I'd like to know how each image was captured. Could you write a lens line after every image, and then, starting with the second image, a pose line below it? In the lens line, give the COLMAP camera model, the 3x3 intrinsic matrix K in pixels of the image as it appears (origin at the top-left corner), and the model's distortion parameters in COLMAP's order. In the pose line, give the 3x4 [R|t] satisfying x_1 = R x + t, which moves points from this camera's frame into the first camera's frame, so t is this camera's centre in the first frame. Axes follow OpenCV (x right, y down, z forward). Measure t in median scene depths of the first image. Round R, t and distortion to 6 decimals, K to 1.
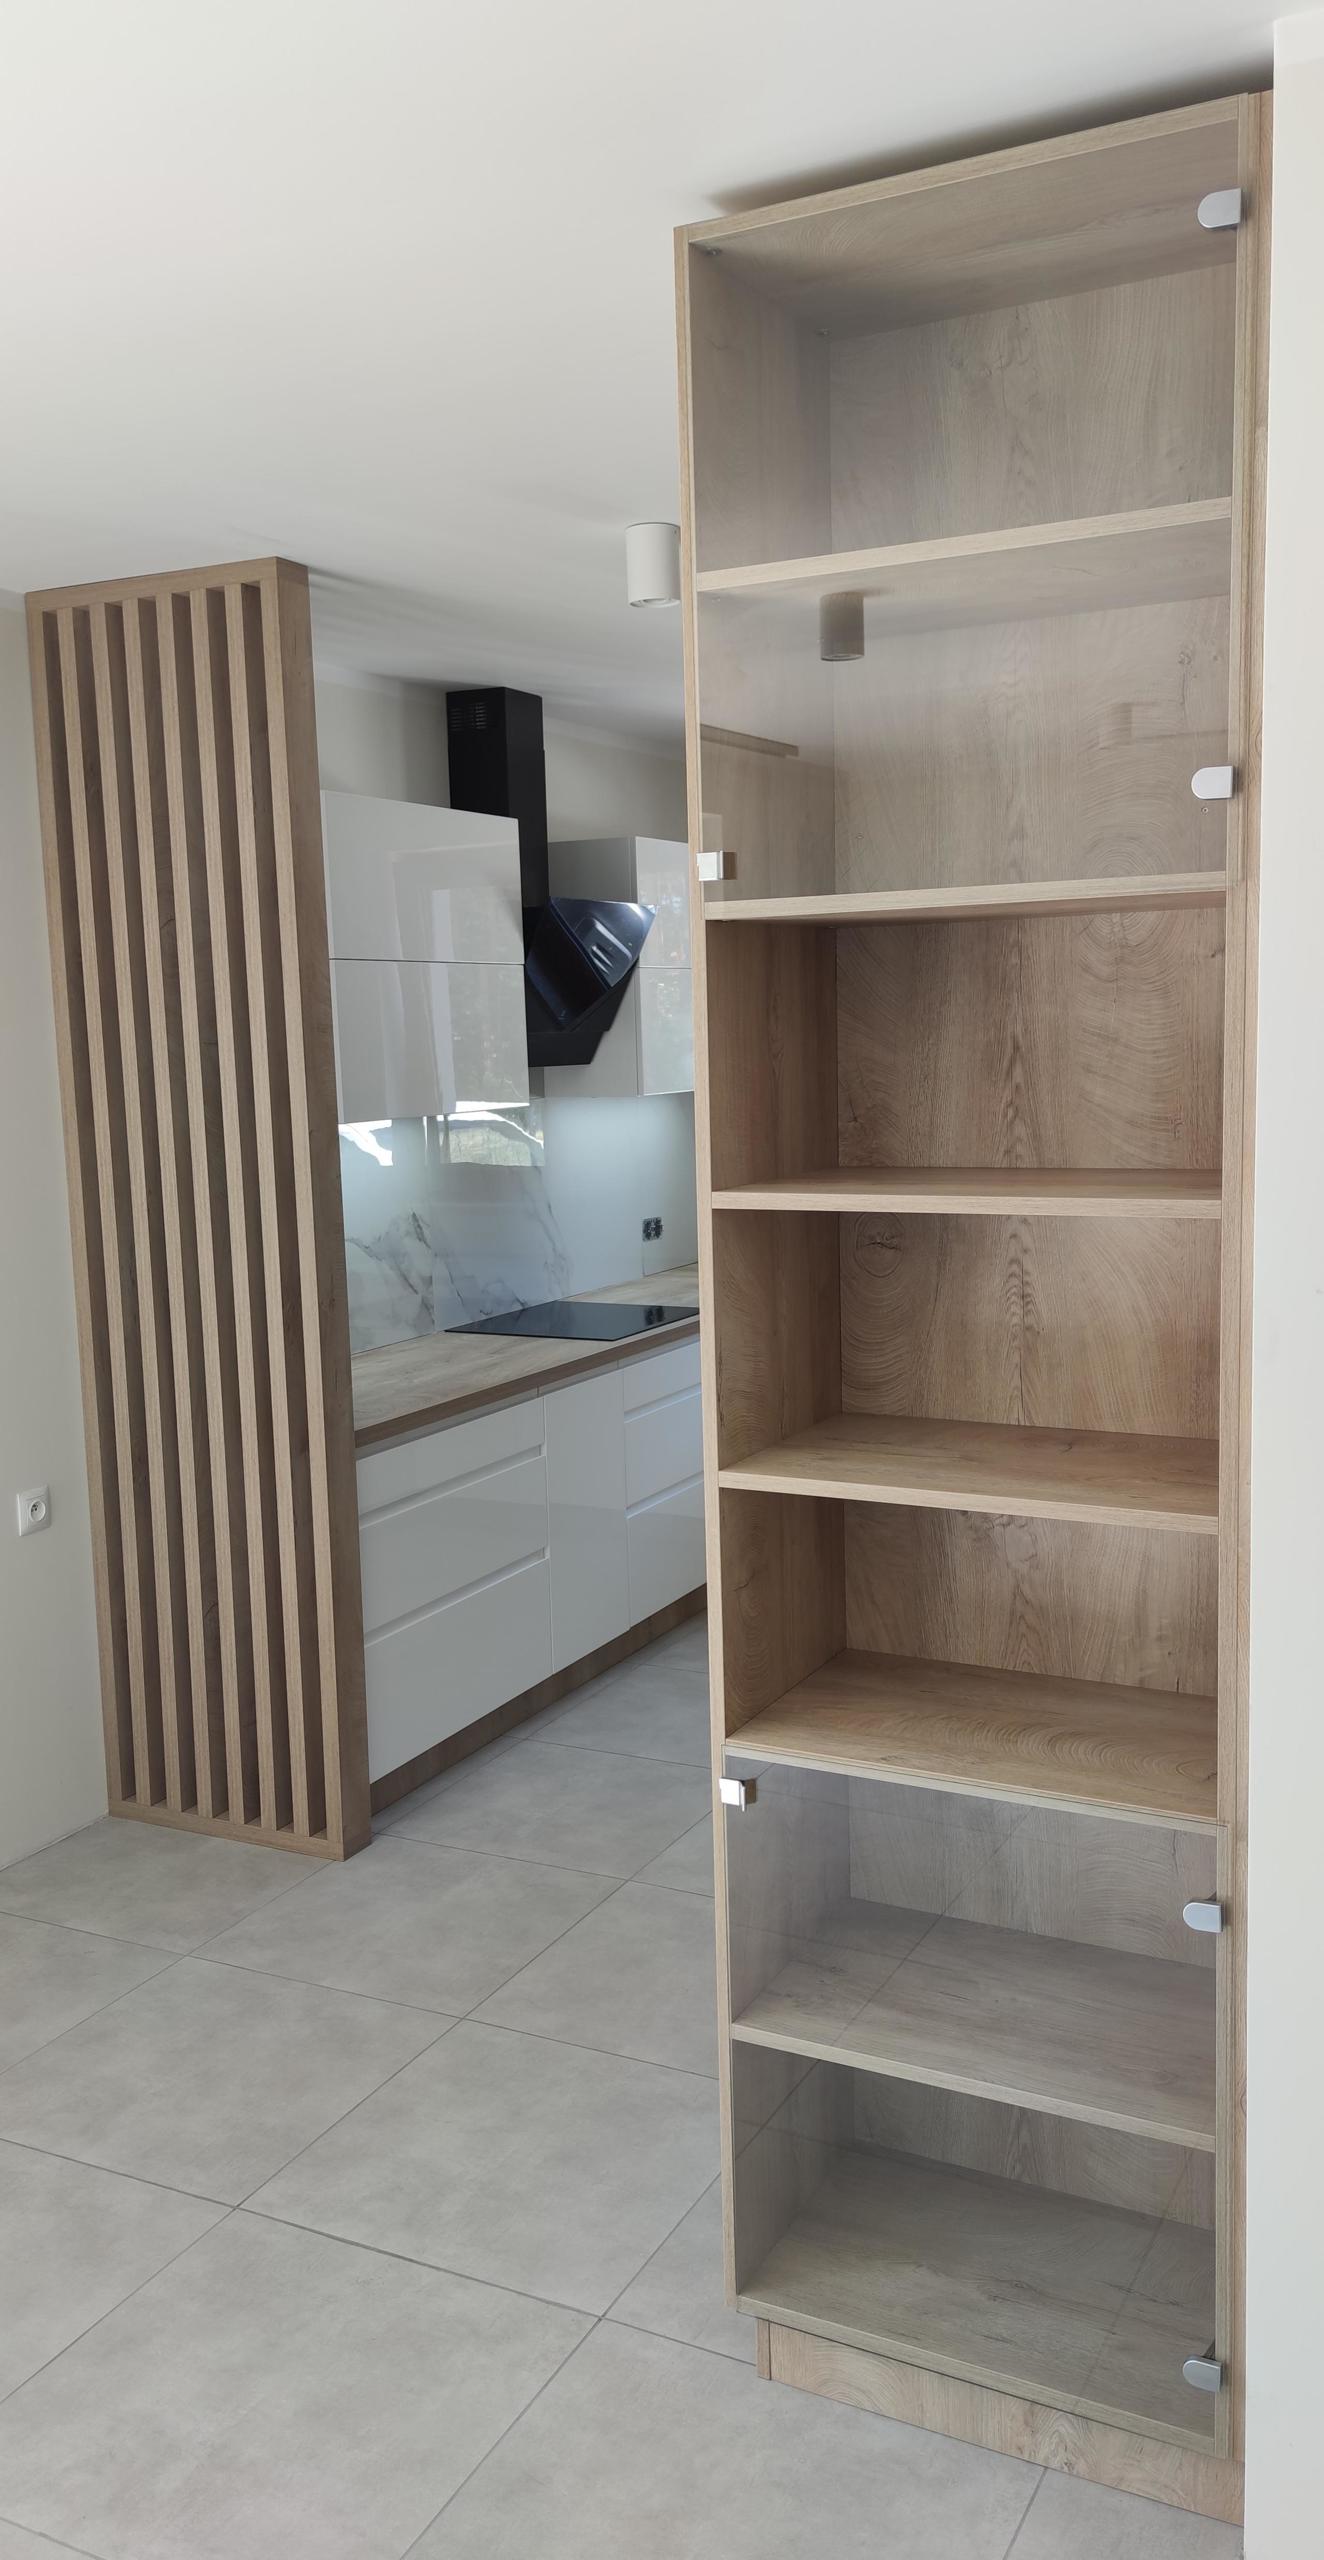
lens RADIAL K [[1977.0, 0, 672.0], [0, 1977.0, 1286.2], [0, 0, 1]] dist [0.043585, -0.026885]
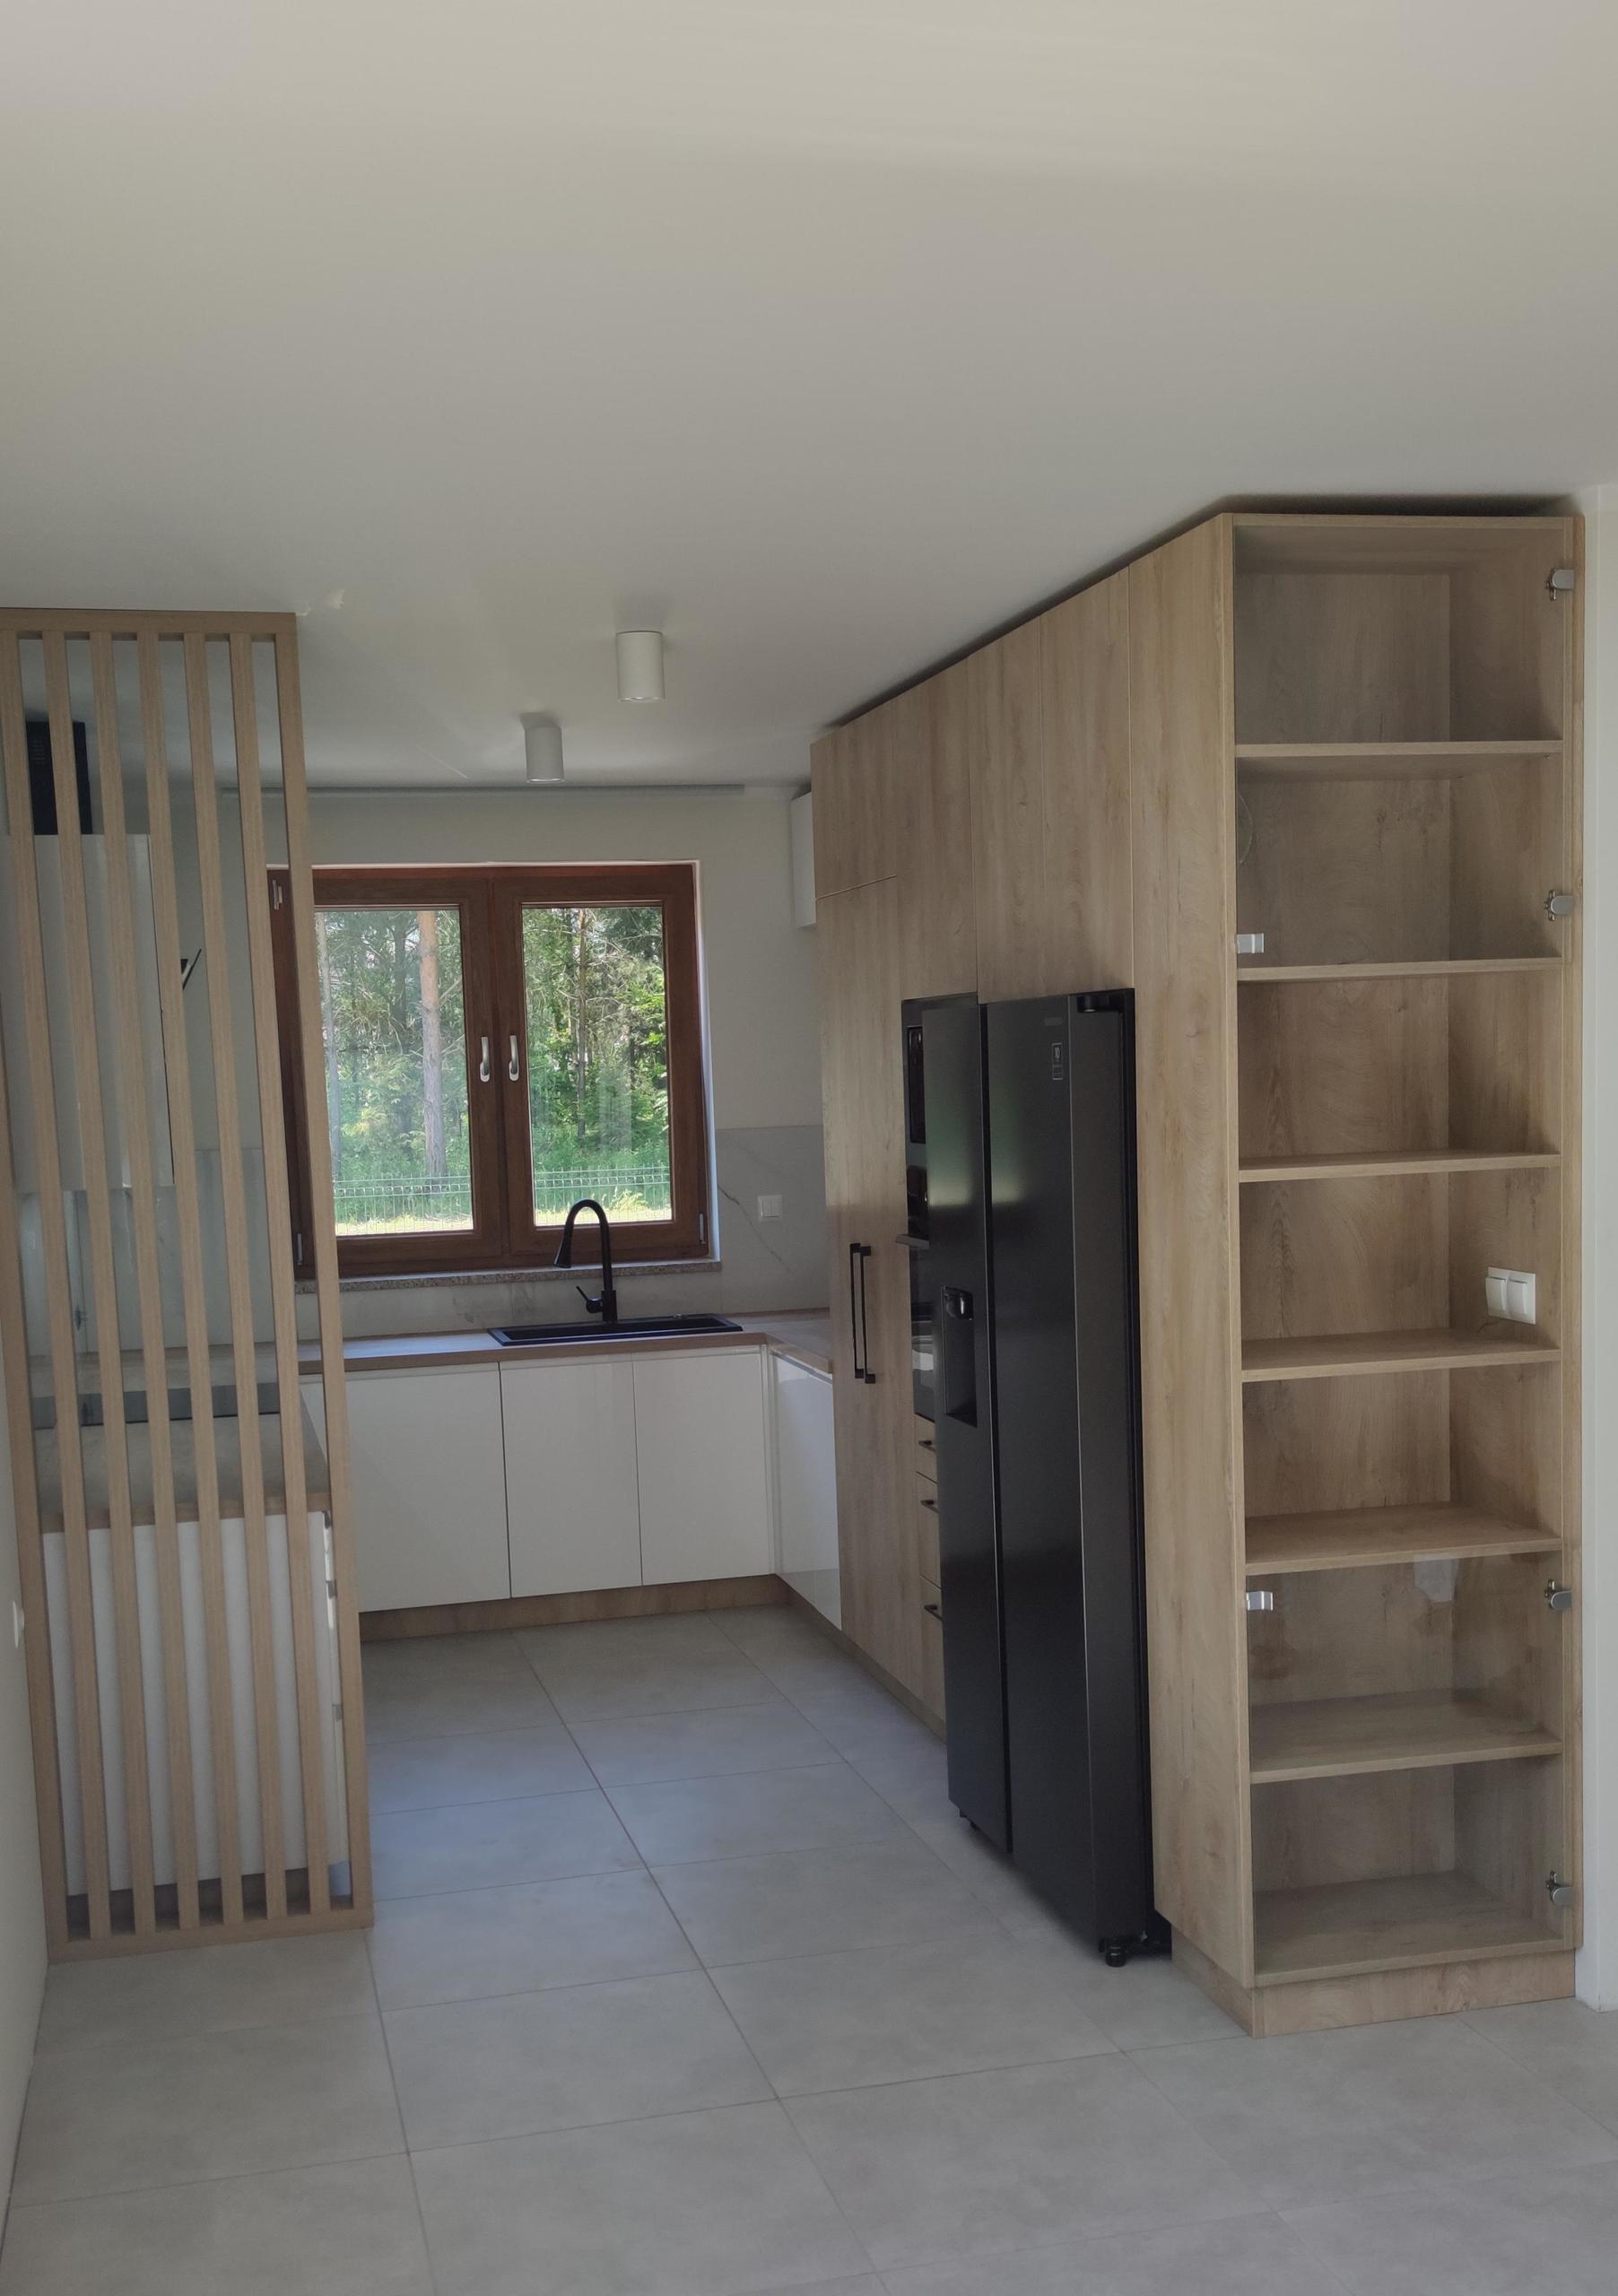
lens RADIAL K [[2424.4, 0, 772.8], [0, 2424.4, 1314.5], [0, 0, 1]] dist [0.059427, 0.000000]
pose [[0.763704, -0.069494, 0.641815, -1.225698], [0.099585, 0.994971, -0.010765, 0.036069], [-0.637840, 0.072137, 0.766784, -0.107111]]
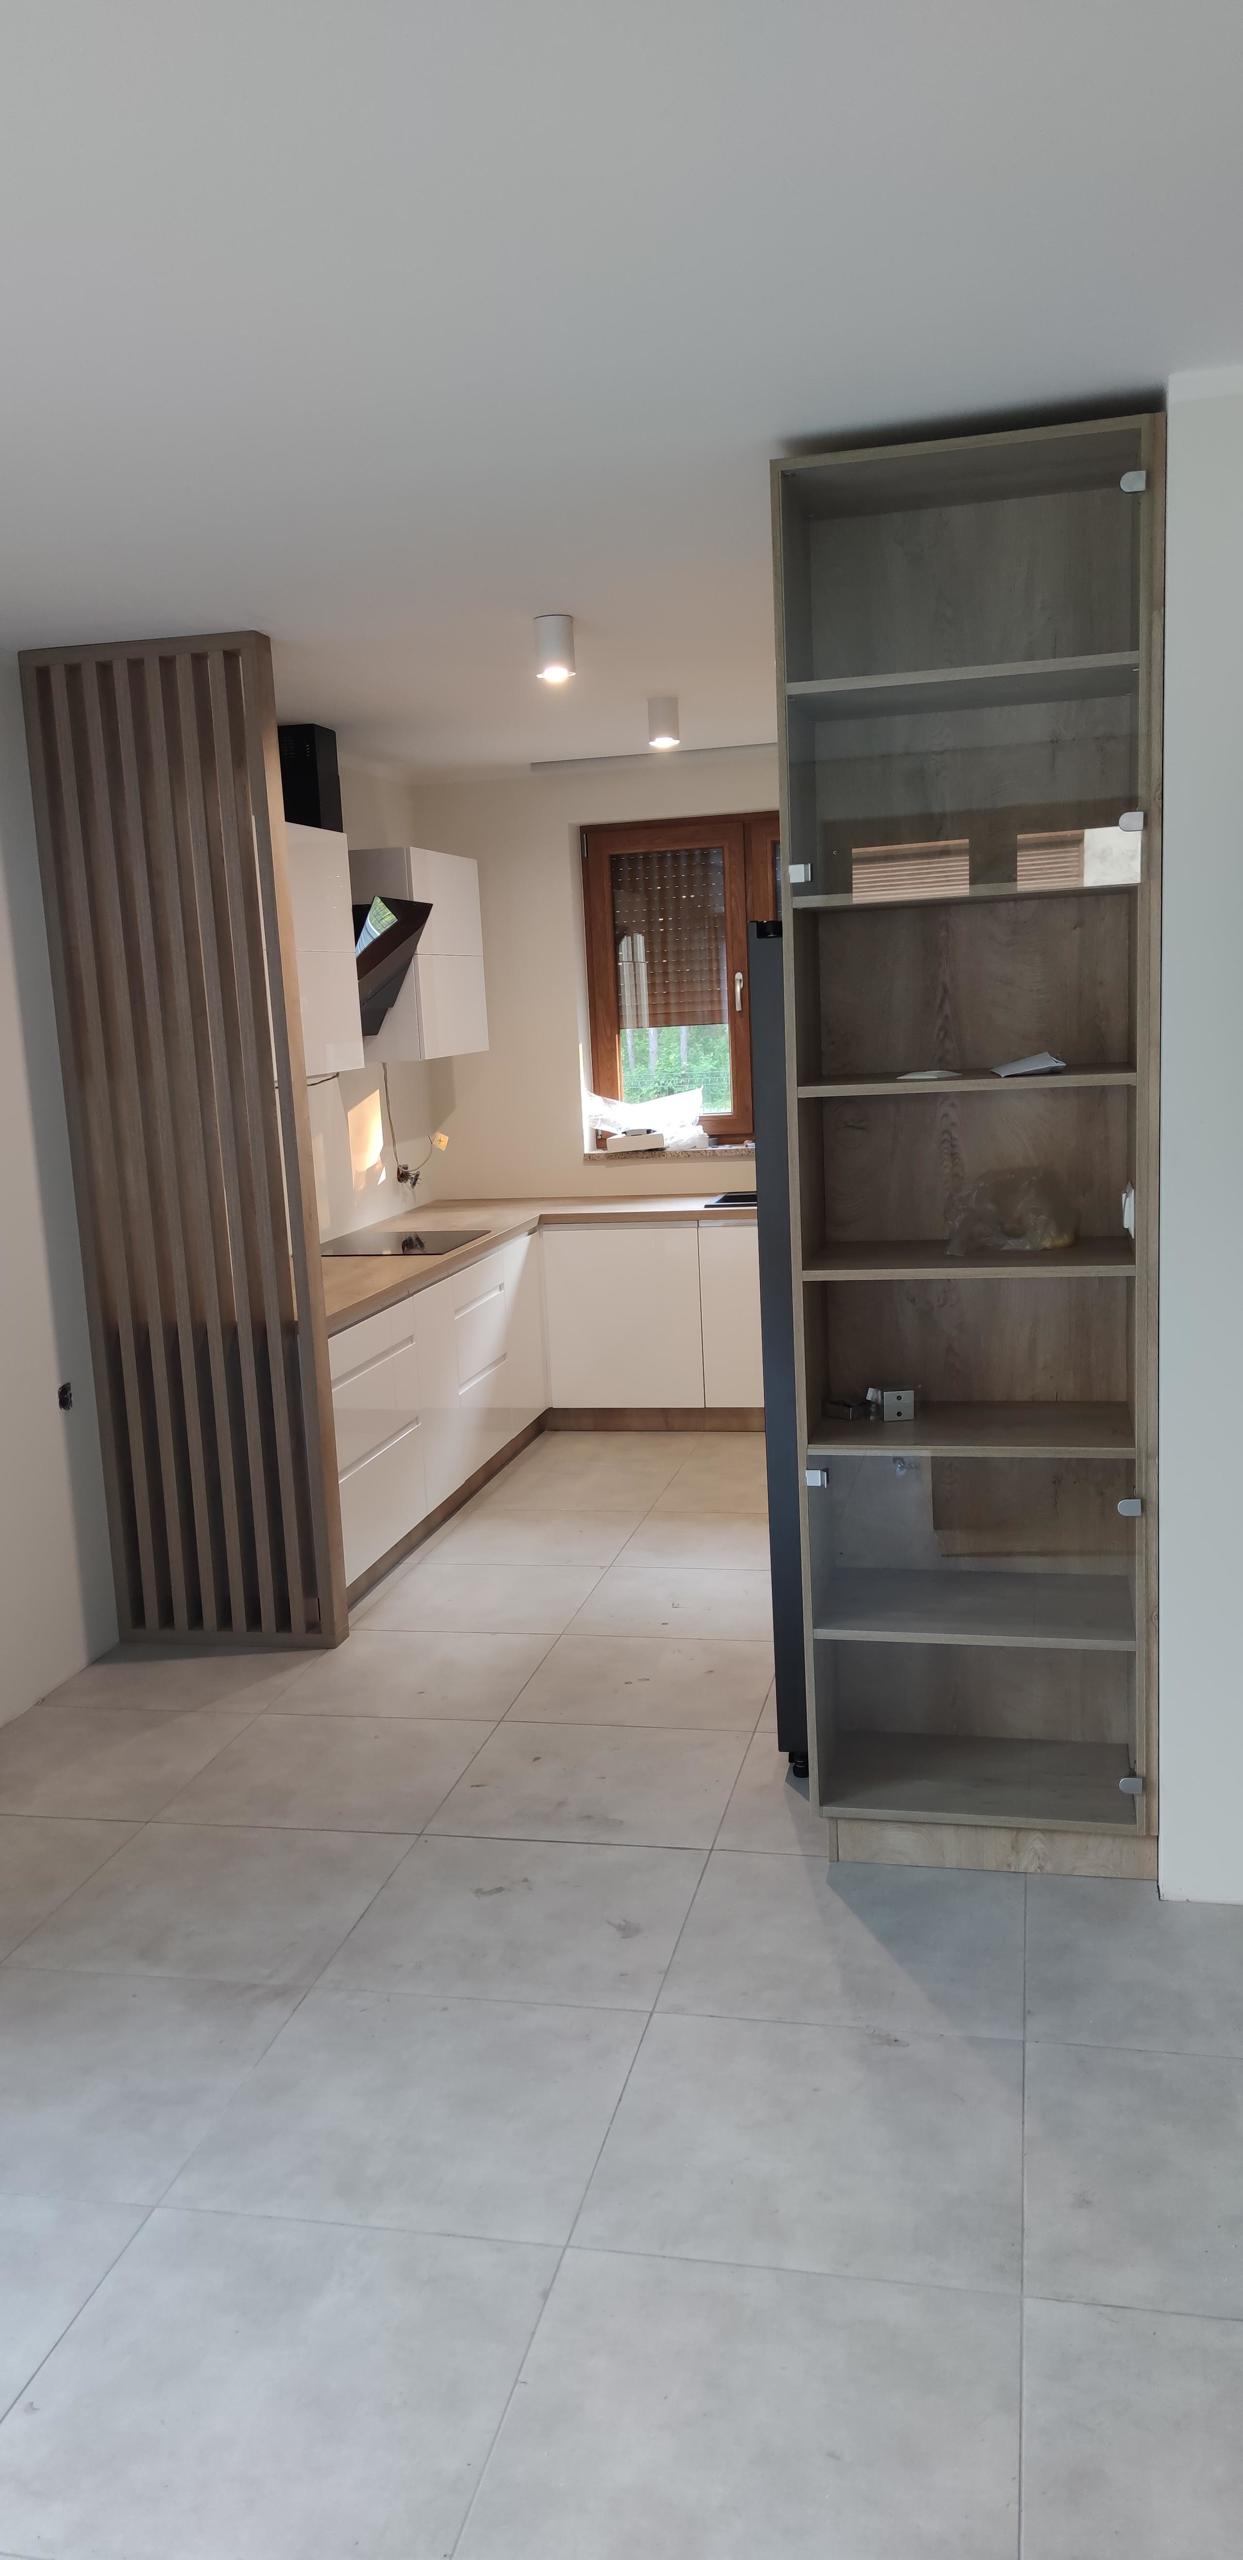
lens RADIAL K [[1855.2, 0, 587.4], [0, 1855.2, 1329.9], [0, 0, 1]] dist [0.037733, -0.010235]
pose [[0.971010, -0.064851, 0.230076, -0.435083], [0.056499, 0.997489, 0.042713, 0.063075], [-0.232268, -0.028475, 0.972235, -0.338599]]
